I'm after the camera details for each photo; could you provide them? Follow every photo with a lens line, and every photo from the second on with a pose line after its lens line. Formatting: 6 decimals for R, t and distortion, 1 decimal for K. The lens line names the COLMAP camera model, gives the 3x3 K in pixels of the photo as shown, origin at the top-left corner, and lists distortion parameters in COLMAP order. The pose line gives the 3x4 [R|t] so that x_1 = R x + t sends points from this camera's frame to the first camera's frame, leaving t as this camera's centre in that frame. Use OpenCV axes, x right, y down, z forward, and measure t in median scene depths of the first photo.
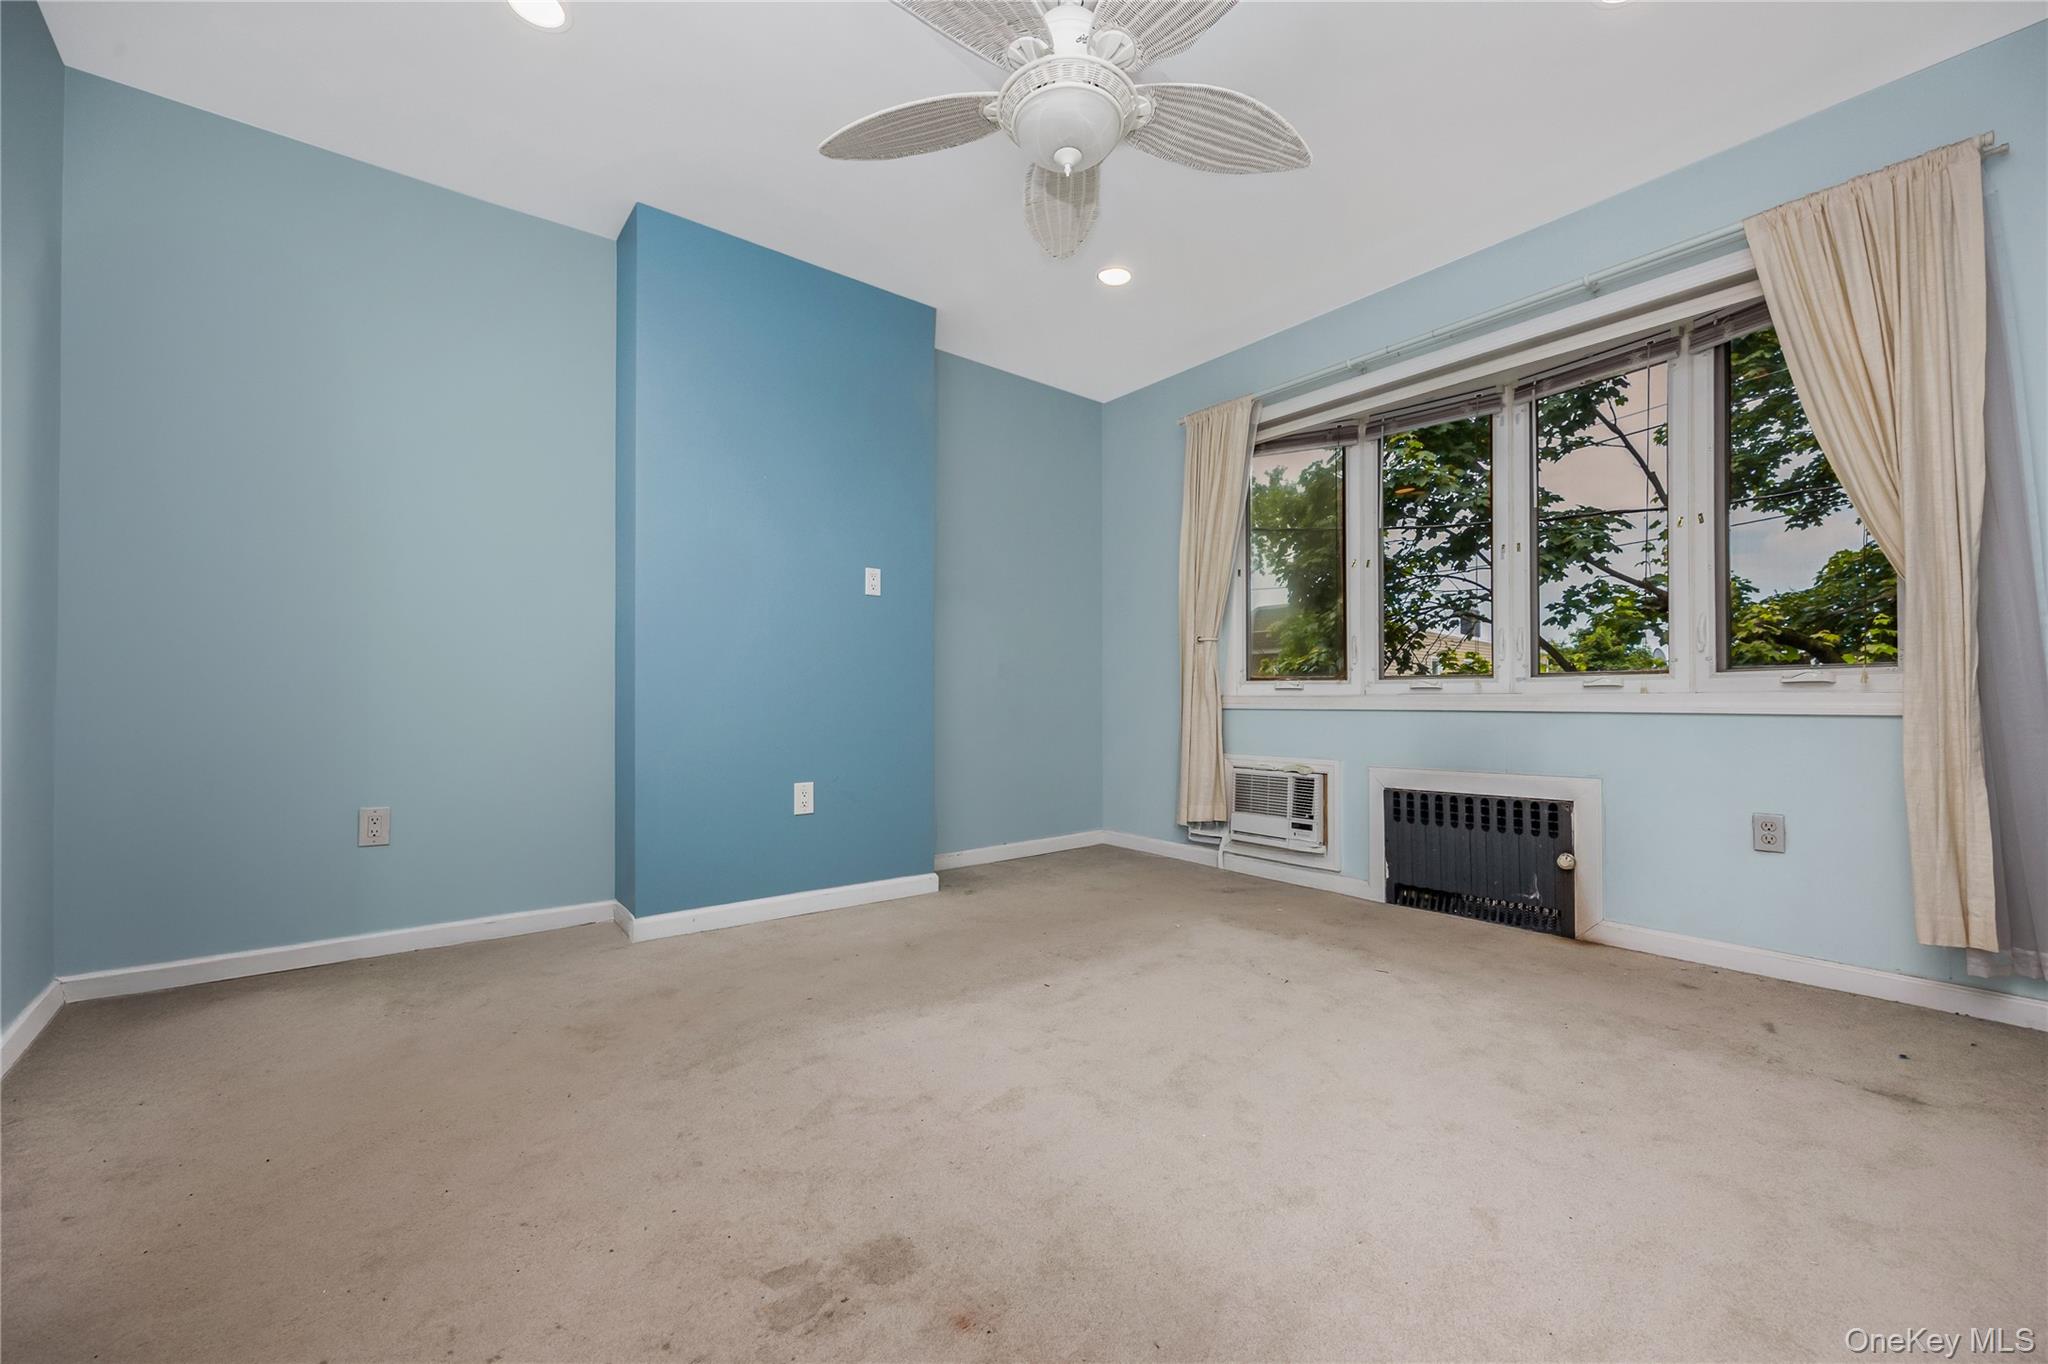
lens RADIAL K [[804.5, 0, 1012.6], [0, 804.5, 679.6], [0, 0, 1]] dist [-0.006899, 0.000471]
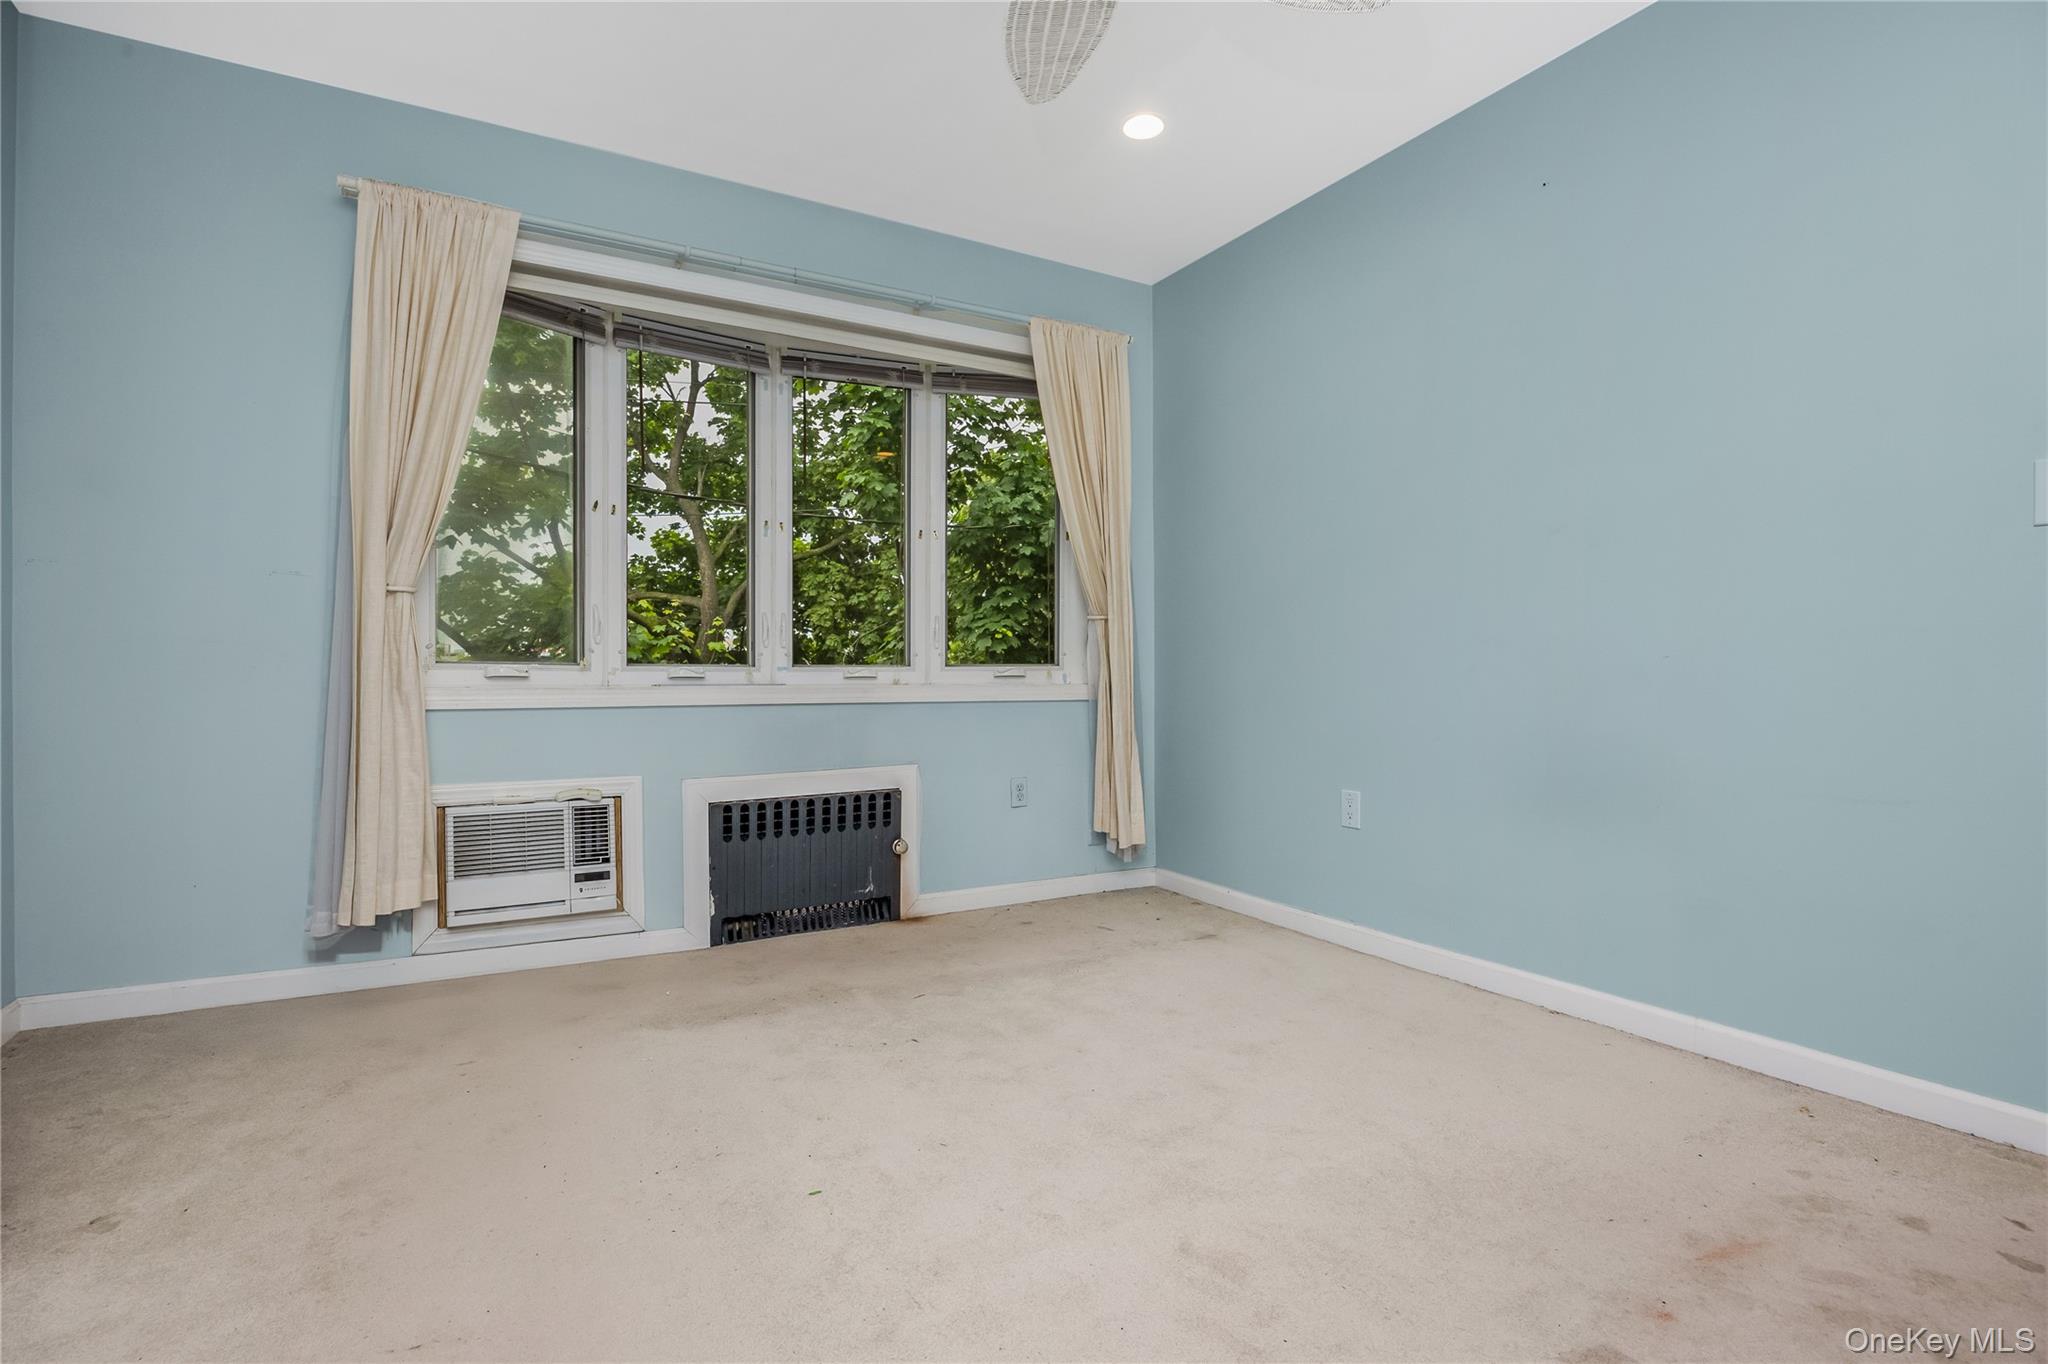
lens RADIAL K [[980.9, 0, 1012.5], [0, 980.9, 685.9], [0, 0, 1]] dist [-0.039930, -0.000231]
pose [[0.135988, 0.003679, 0.990704, -0.458037], [-0.014501, 0.999893, -0.001723, 0.016817], [-0.990604, -0.014132, 0.136026, 0.583704]]
